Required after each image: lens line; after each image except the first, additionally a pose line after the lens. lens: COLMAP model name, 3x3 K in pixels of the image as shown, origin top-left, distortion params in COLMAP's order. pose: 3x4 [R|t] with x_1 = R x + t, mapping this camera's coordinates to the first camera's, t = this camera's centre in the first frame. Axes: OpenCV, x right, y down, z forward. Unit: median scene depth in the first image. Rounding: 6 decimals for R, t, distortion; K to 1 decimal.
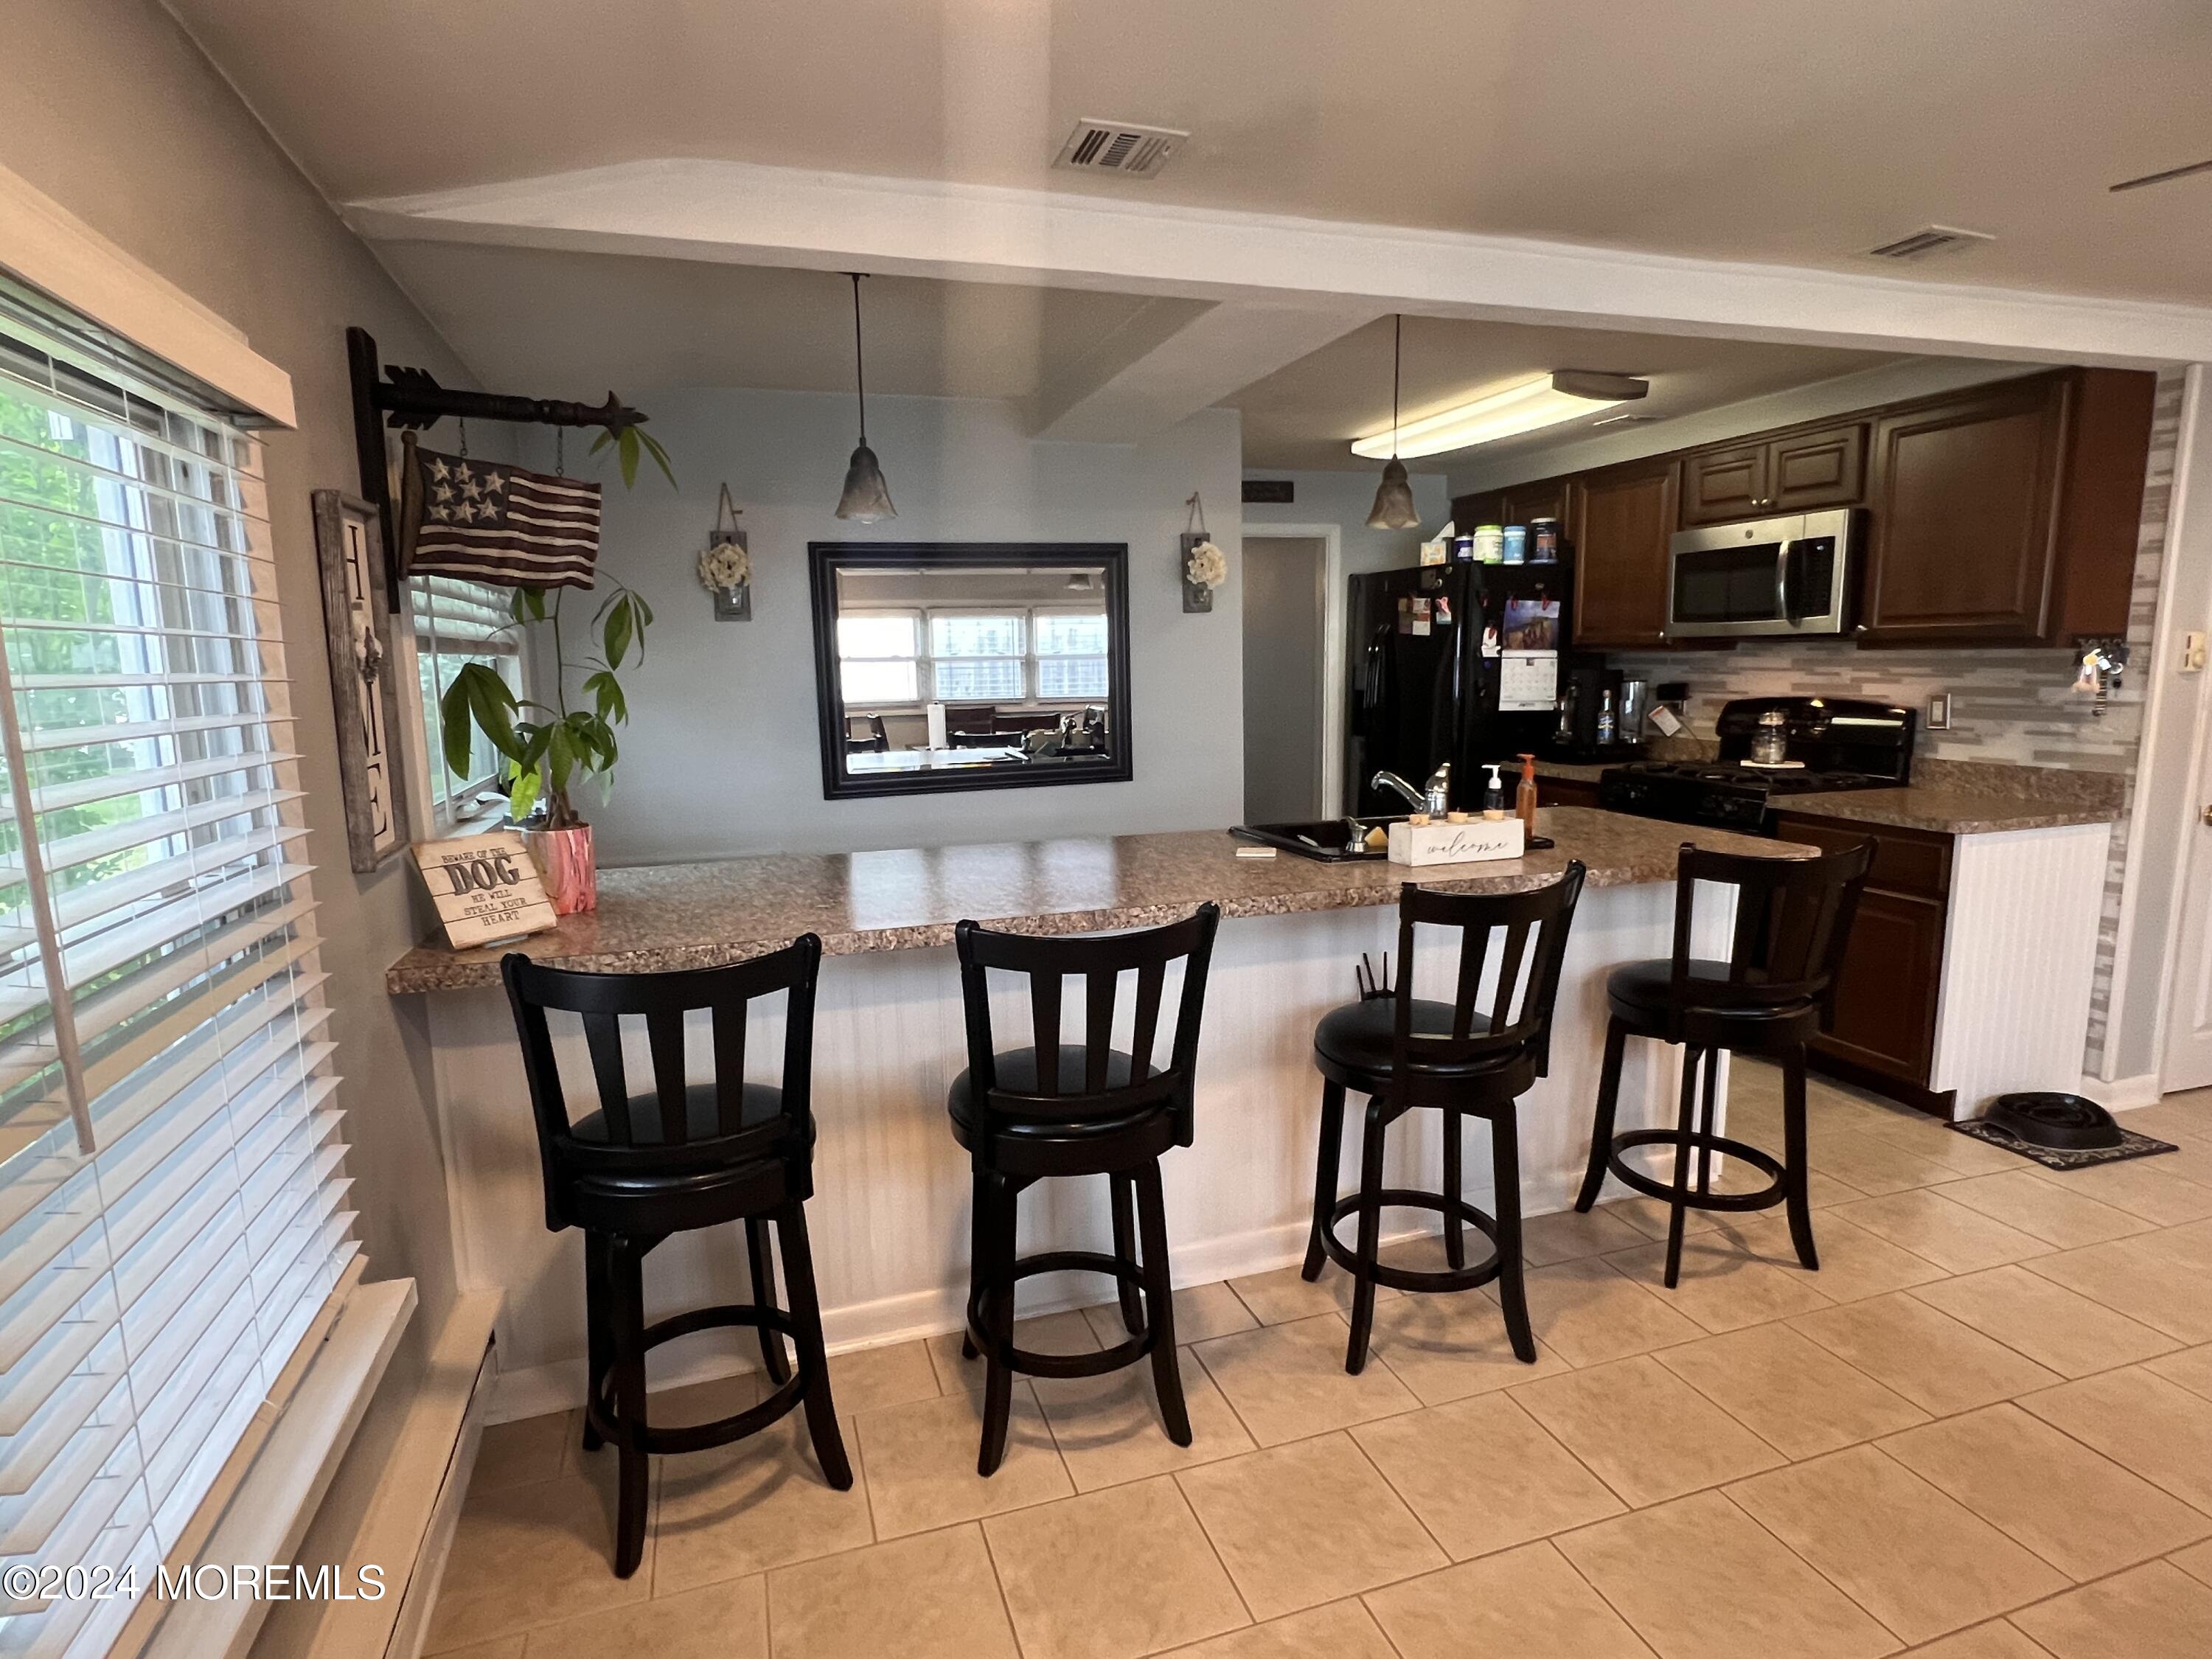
lens RADIAL K [[1169.9, 0, 1104.2], [0, 1169.9, 829.3], [0, 0, 1]] dist [0.000615, 0.002202]
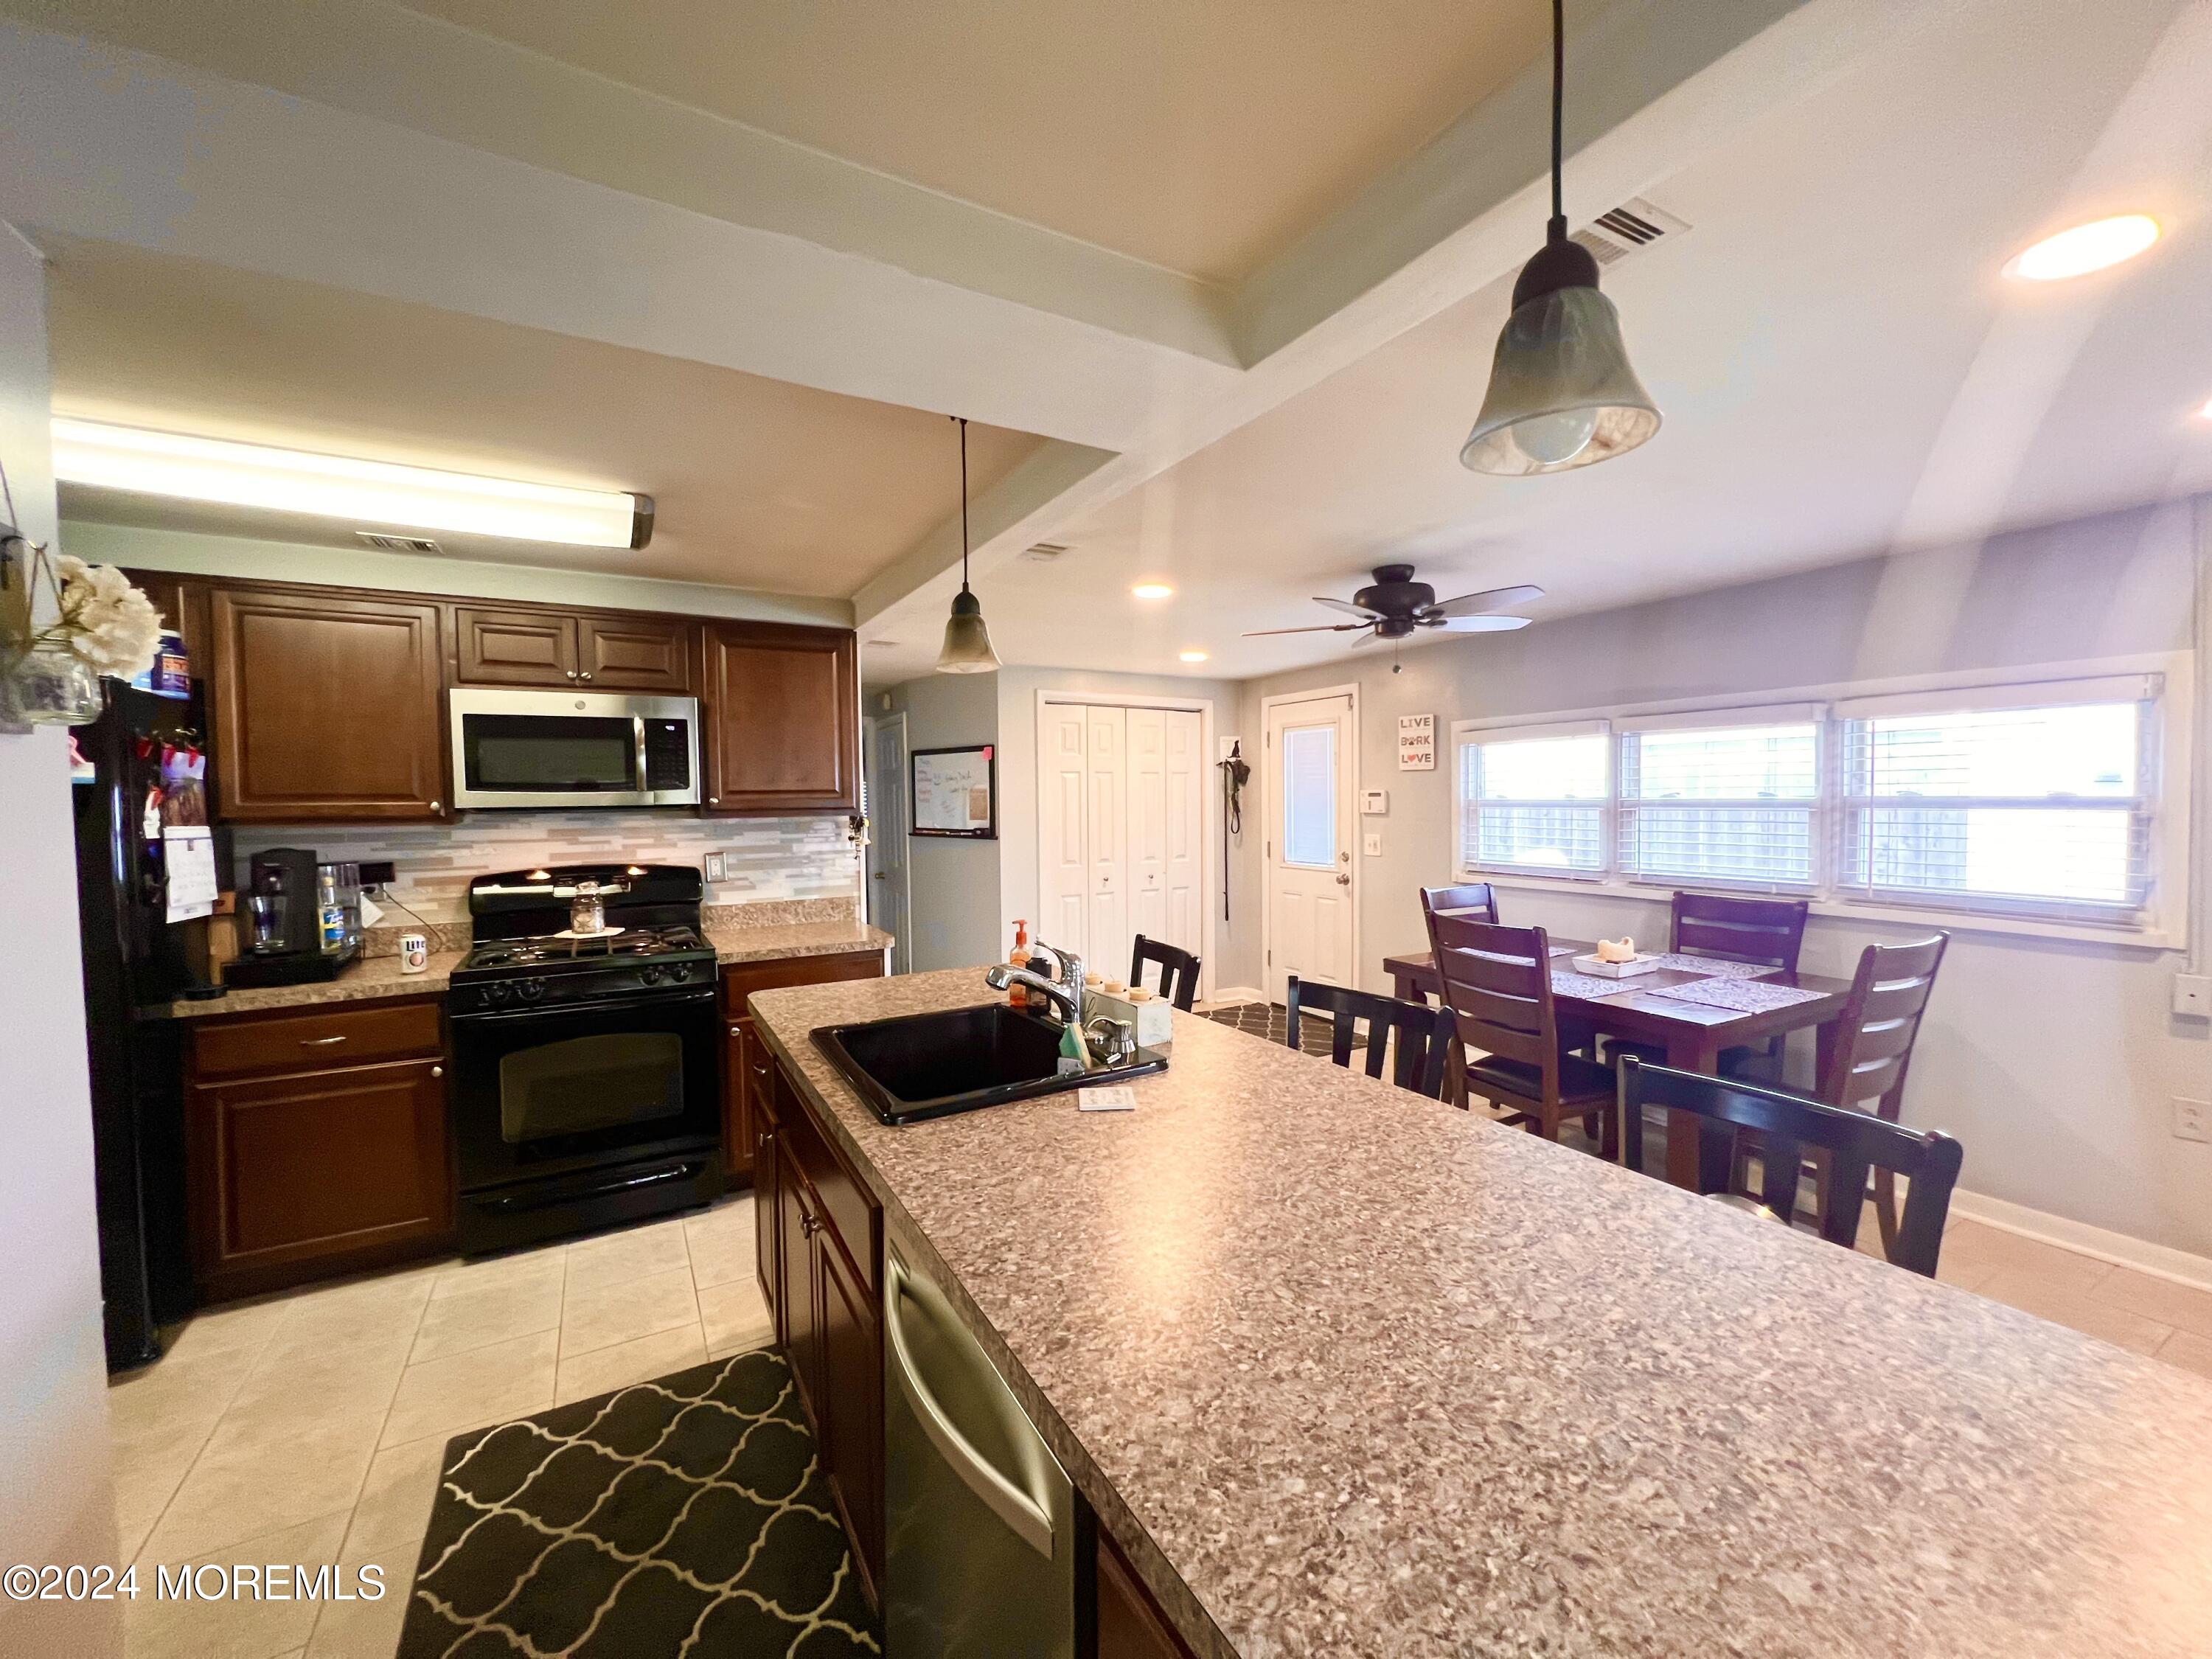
lens RADIAL K [[877.0, 0, 1104.3], [0, 877.0, 834.4], [0, 0, 1]] dist [-0.002322, 0.001020]
pose [[-0.198182, -0.024345, 0.979863, -0.411680], [0.161148, 0.985279, 0.057072, -0.179341], [-0.966827, 0.169213, -0.191341, 1.138253]]
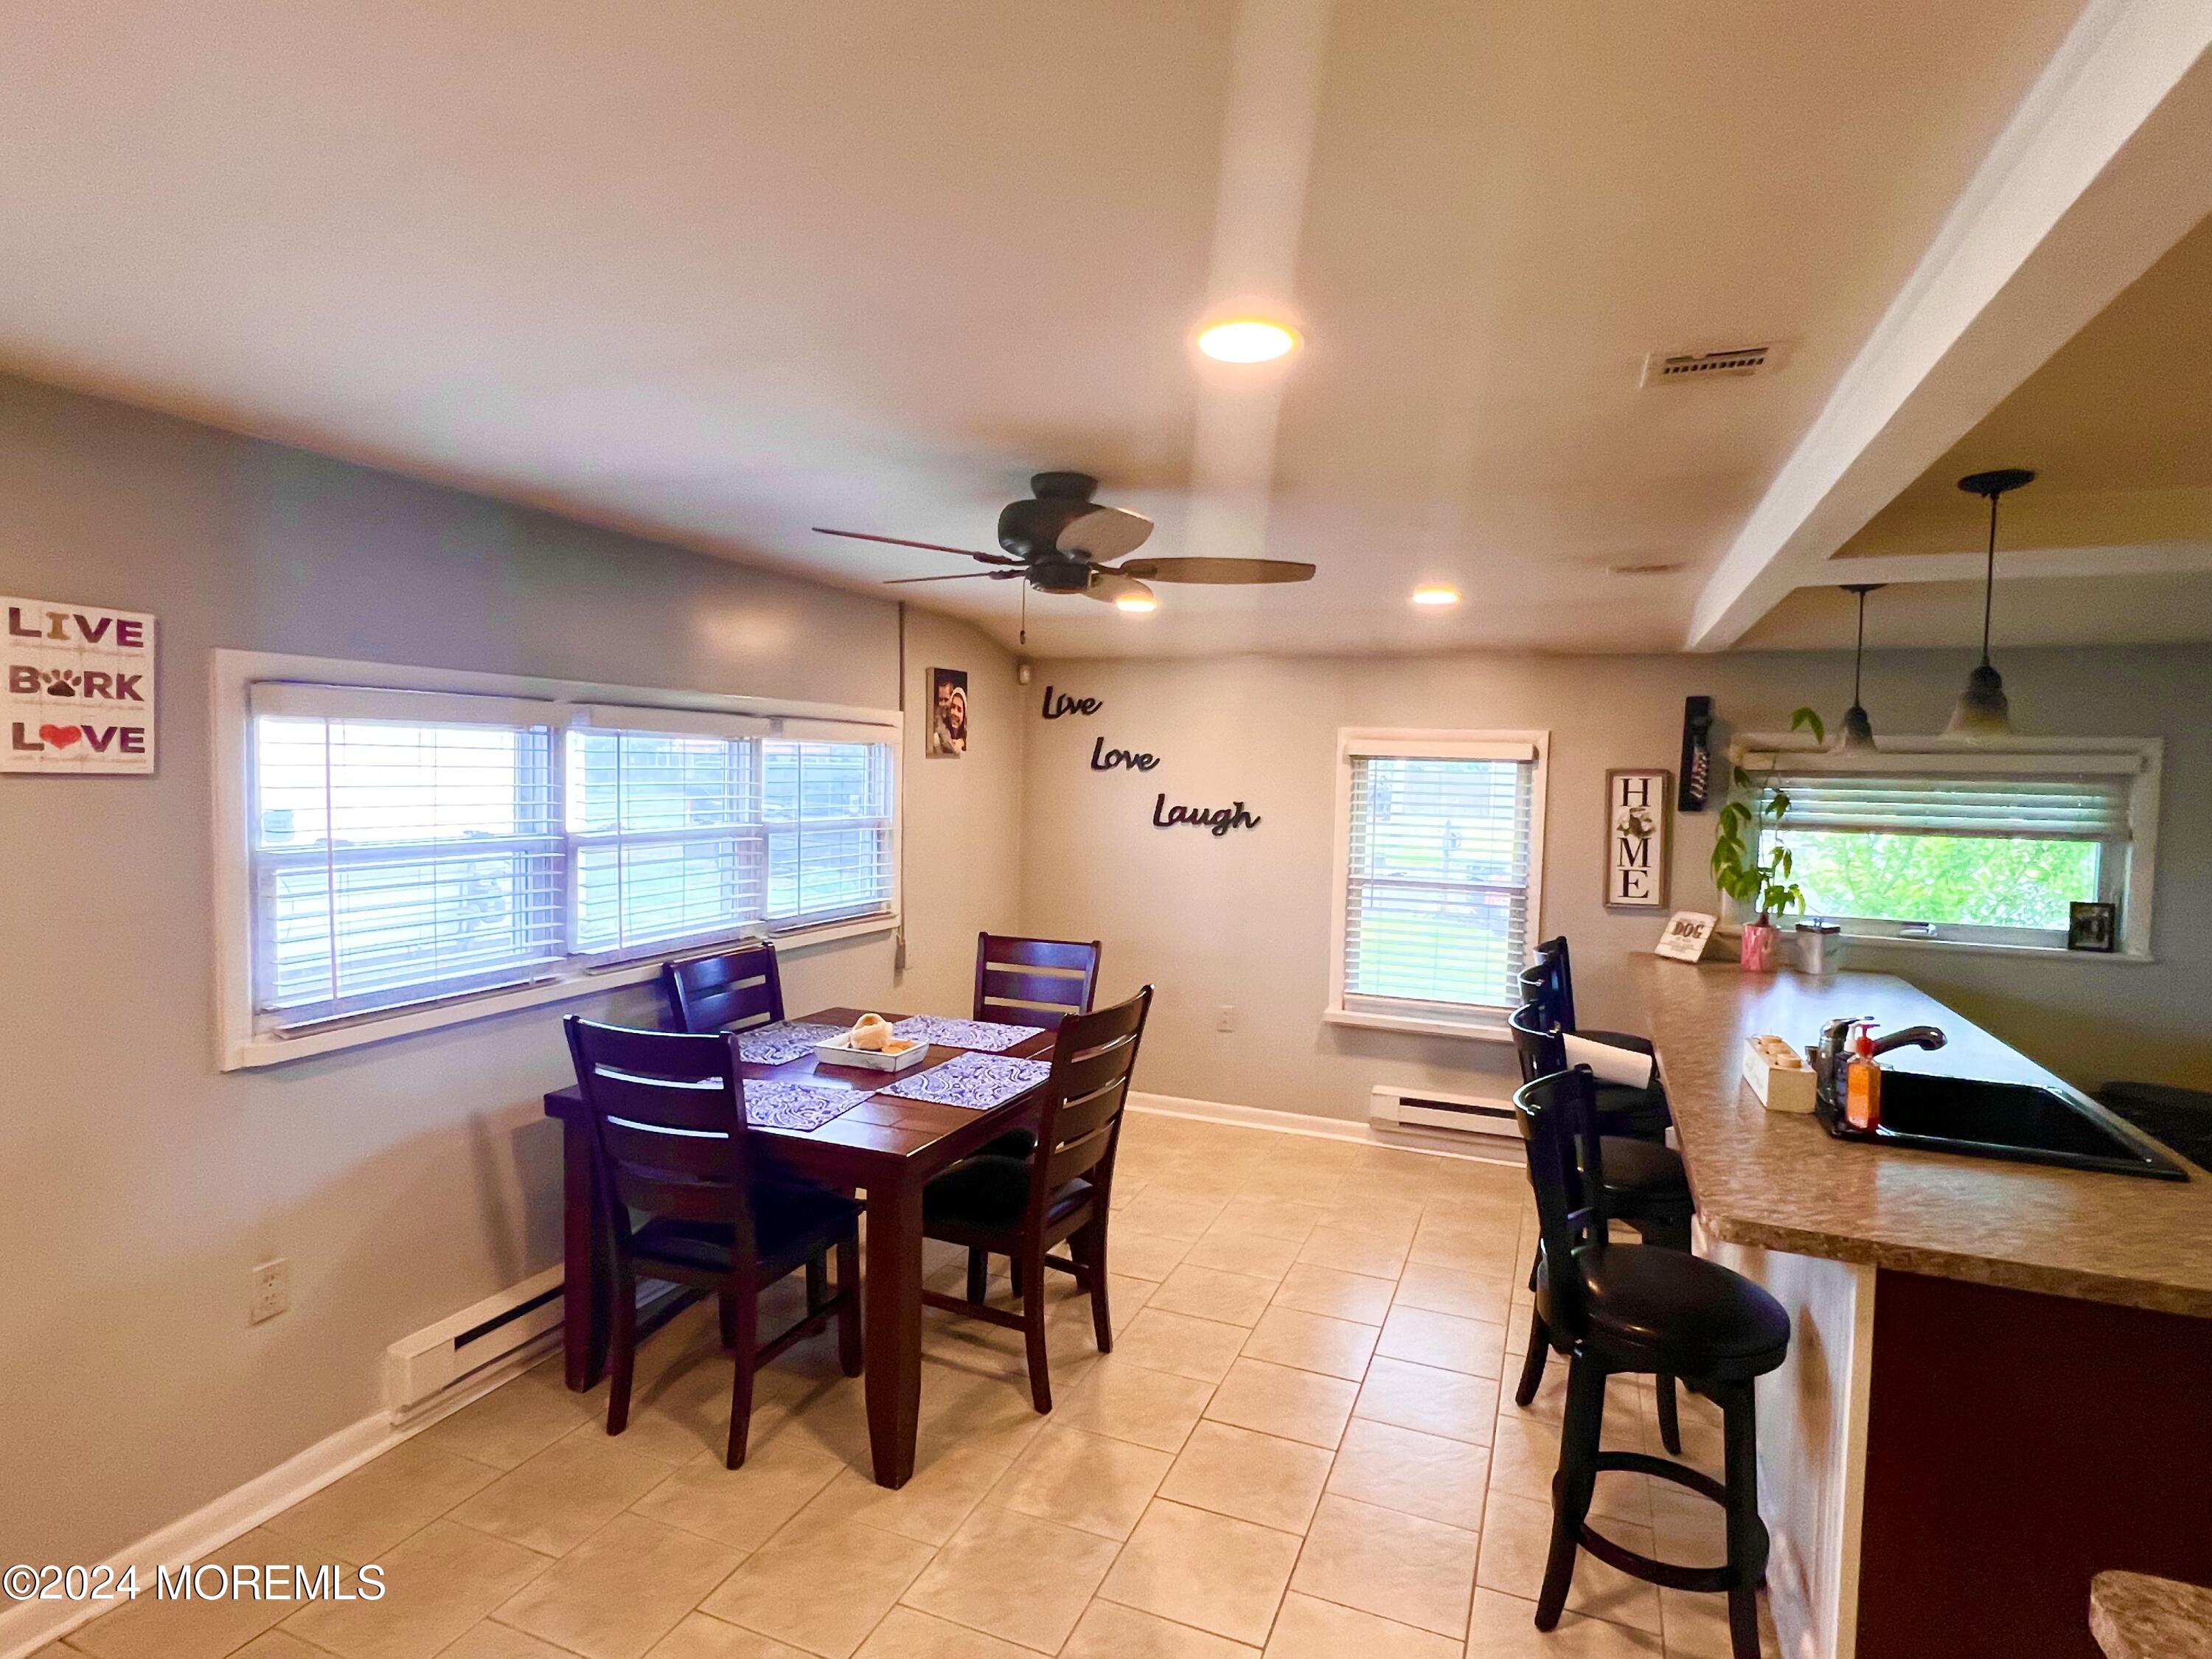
lens RADIAL K [[1169.9, 0, 1105.2], [0, 1169.9, 823.6], [0, 0, 1]] dist [0.000615, 0.002202]
pose [[-0.653615, 0.038377, -0.755853, 1.431677], [-0.123953, 0.979800, 0.156934, -0.282509], [0.746607, 0.196265, -0.635655, 1.173201]]
